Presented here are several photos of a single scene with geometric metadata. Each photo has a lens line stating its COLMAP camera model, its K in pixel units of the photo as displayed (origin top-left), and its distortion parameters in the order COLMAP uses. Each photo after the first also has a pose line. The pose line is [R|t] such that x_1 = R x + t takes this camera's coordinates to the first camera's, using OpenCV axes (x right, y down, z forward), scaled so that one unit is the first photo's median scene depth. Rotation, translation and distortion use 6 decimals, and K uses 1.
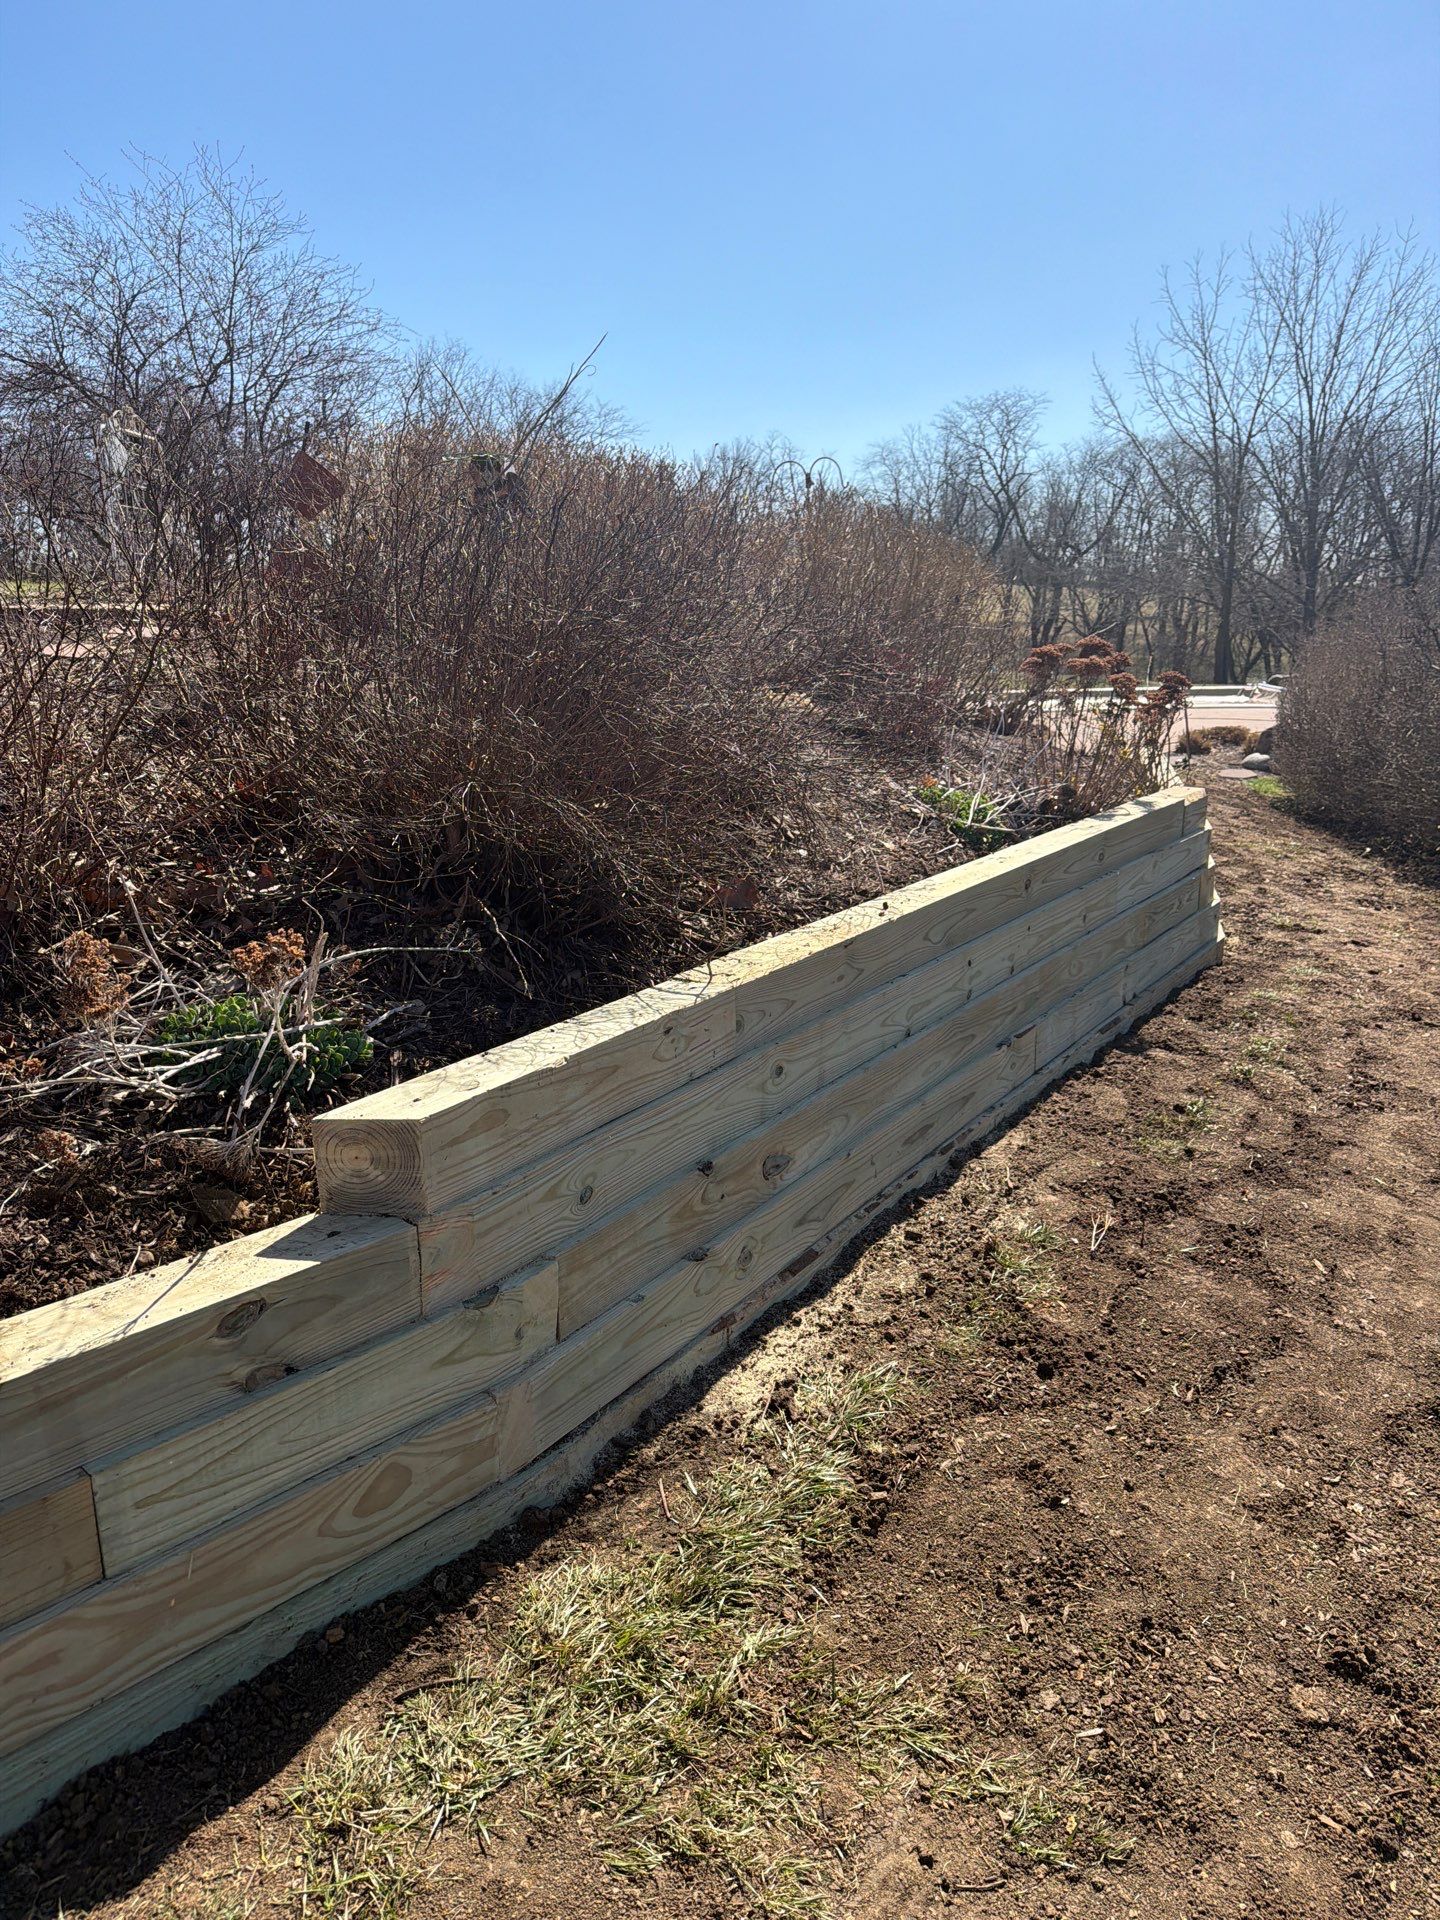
lens RADIAL K [[1309.9, 0, 720.0], [0, 1309.9, 960.0], [0, 0, 1]] dist [0.066464, -0.071089]
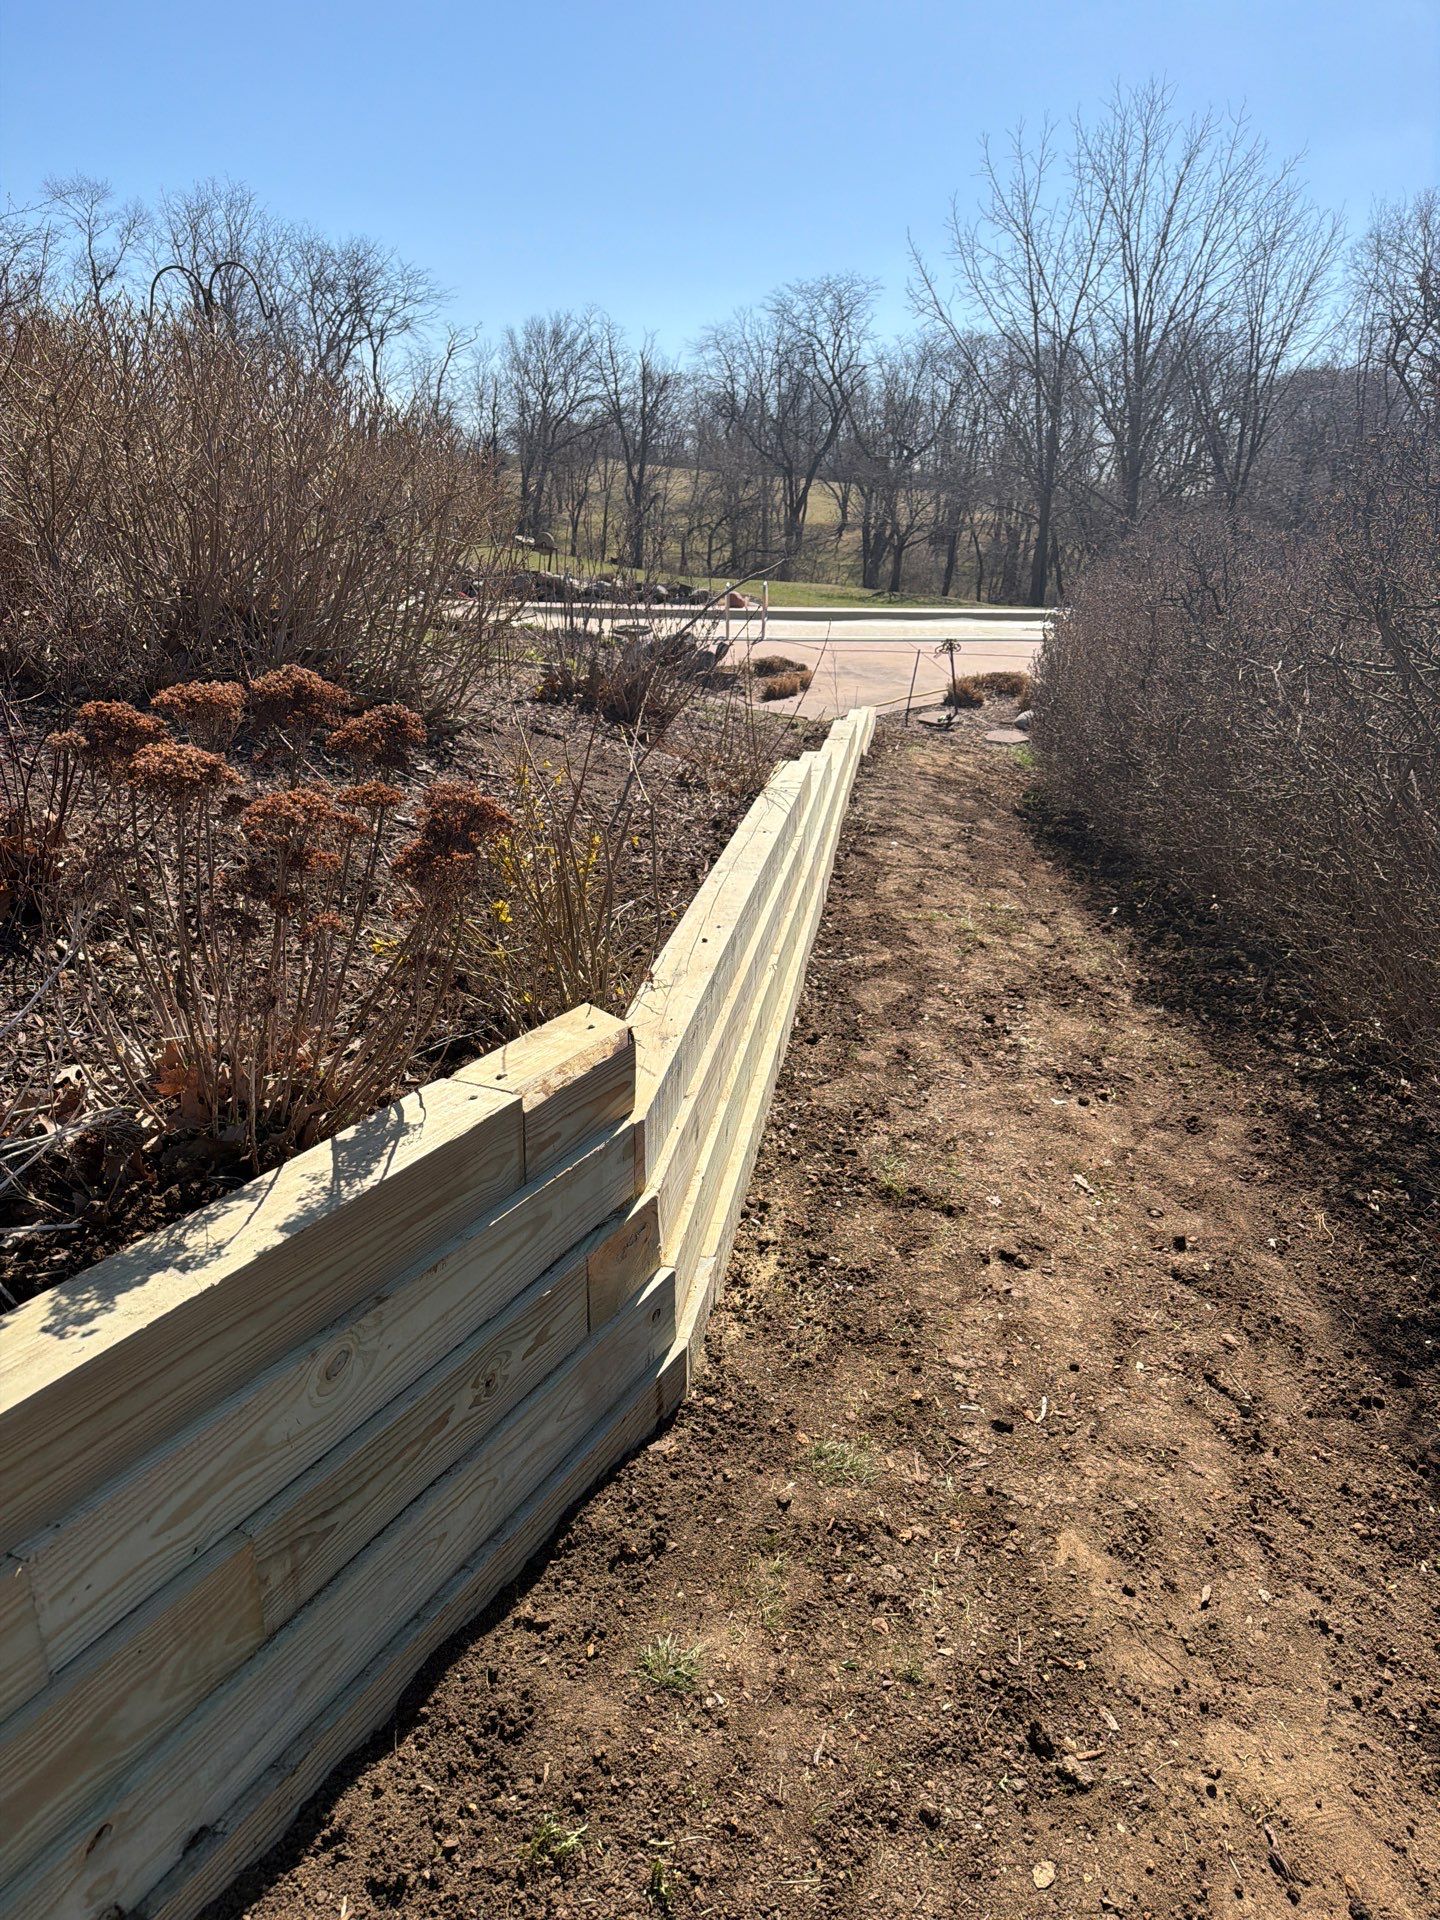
lens RADIAL K [[1309.9, 0, 720.0], [0, 1309.9, 960.0], [0, 0, 1]] dist [0.066464, -0.071089]
pose [[0.993376, -0.005865, 0.114759, 0.043717], [-0.002679, 0.997243, 0.074155, -0.022974], [-0.114877, -0.073971, 0.990622, 0.072421]]
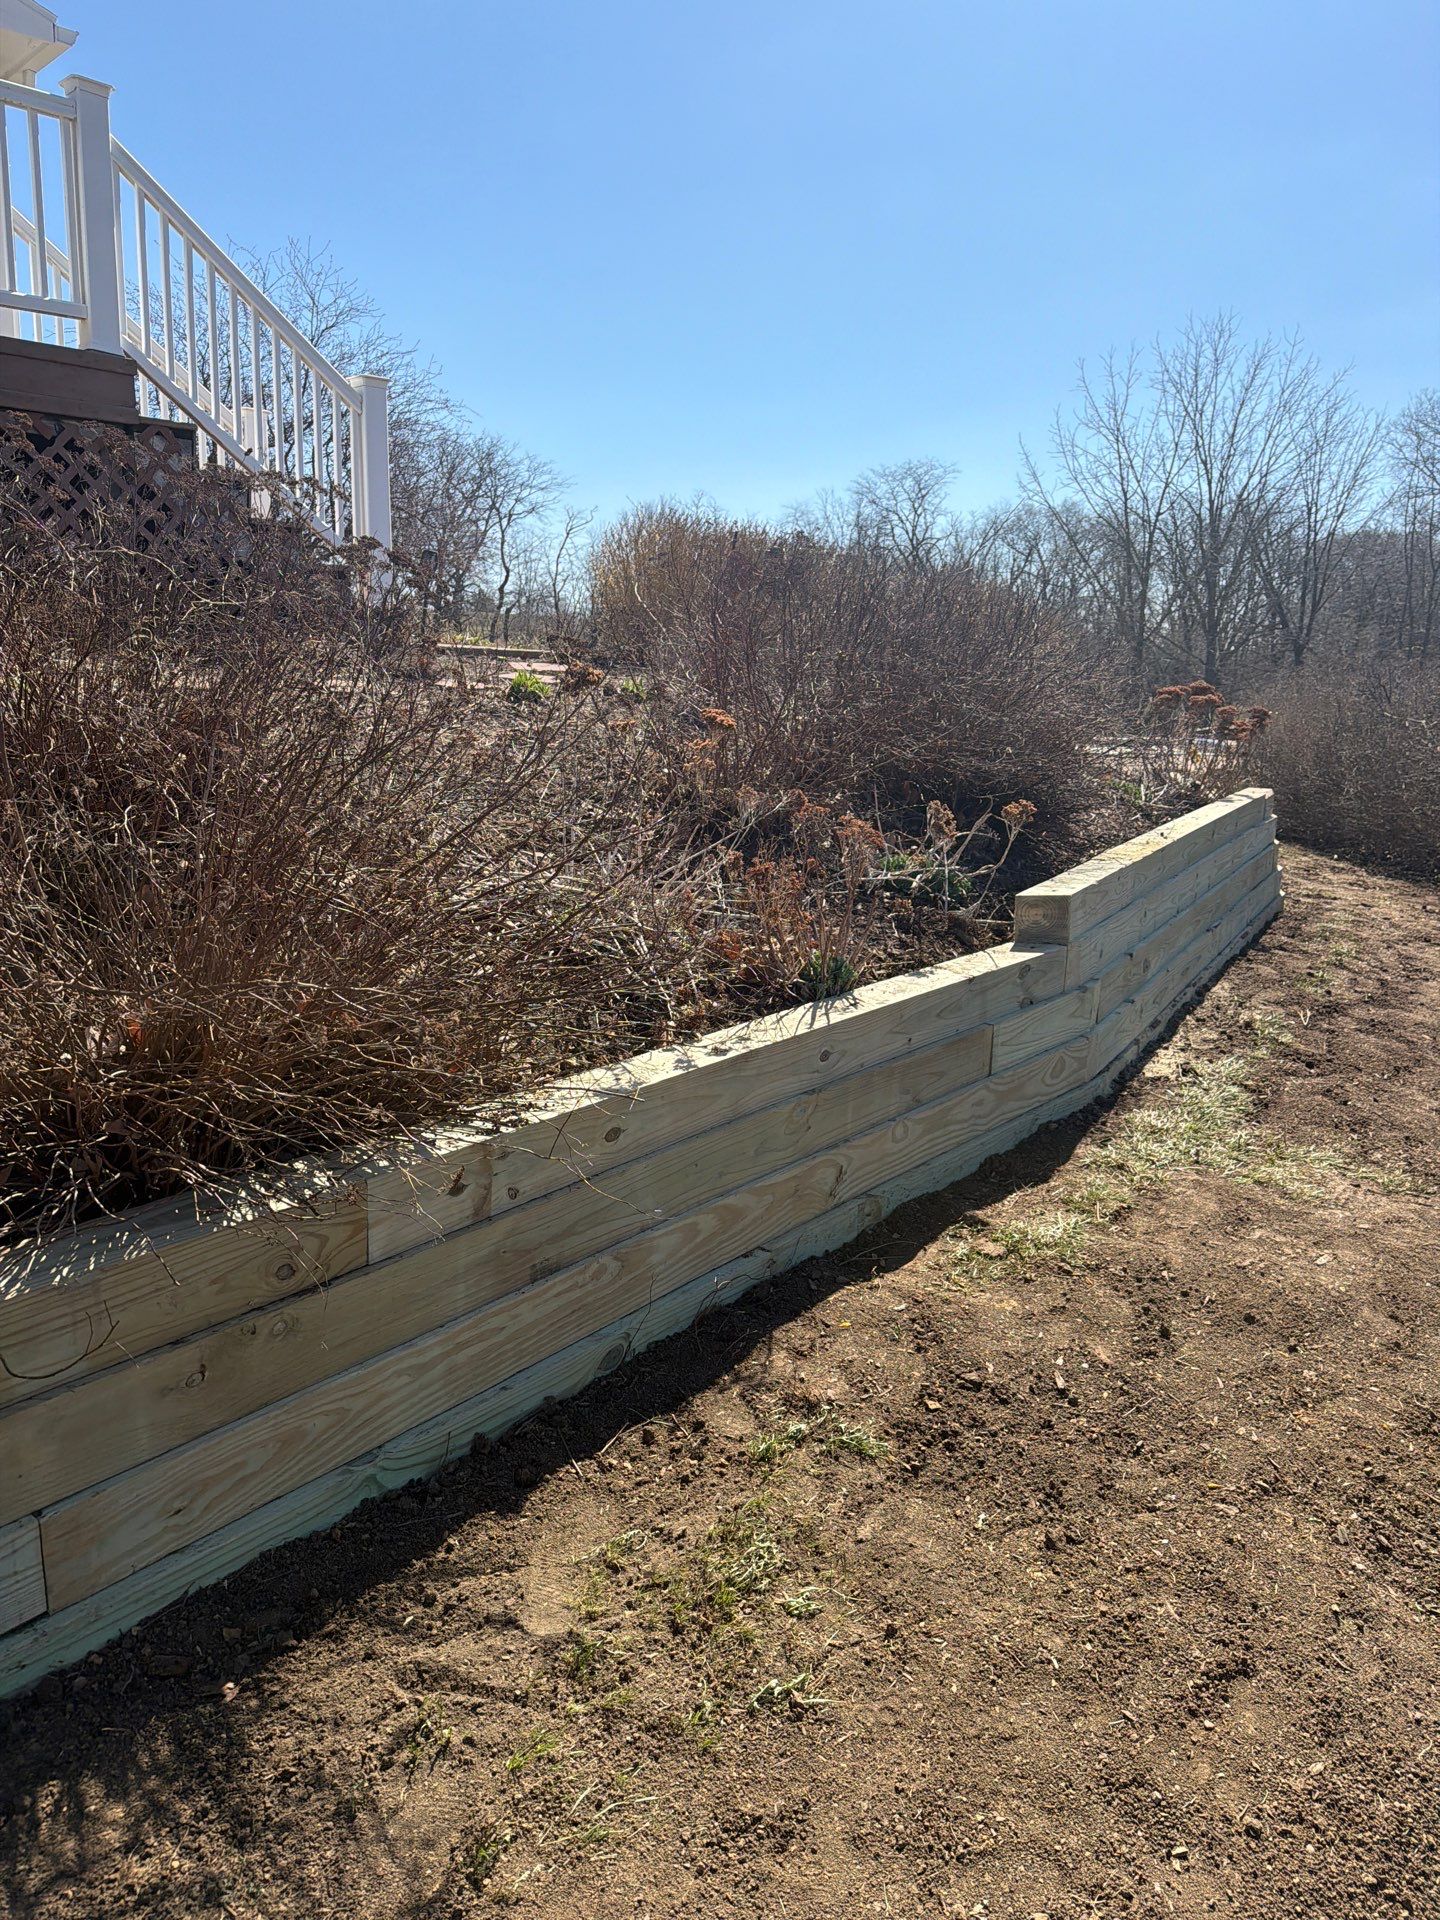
lens RADIAL K [[1303.1, 0, 720.0], [0, 1303.1, 960.0], [0, 0, 1]] dist [0.090707, -0.133251]
pose [[0.997001, 0.007698, 0.077003, -0.042061], [-0.005015, 0.999376, -0.034976, 0.013401], [-0.077225, 0.034485, 0.996417, -0.045981]]
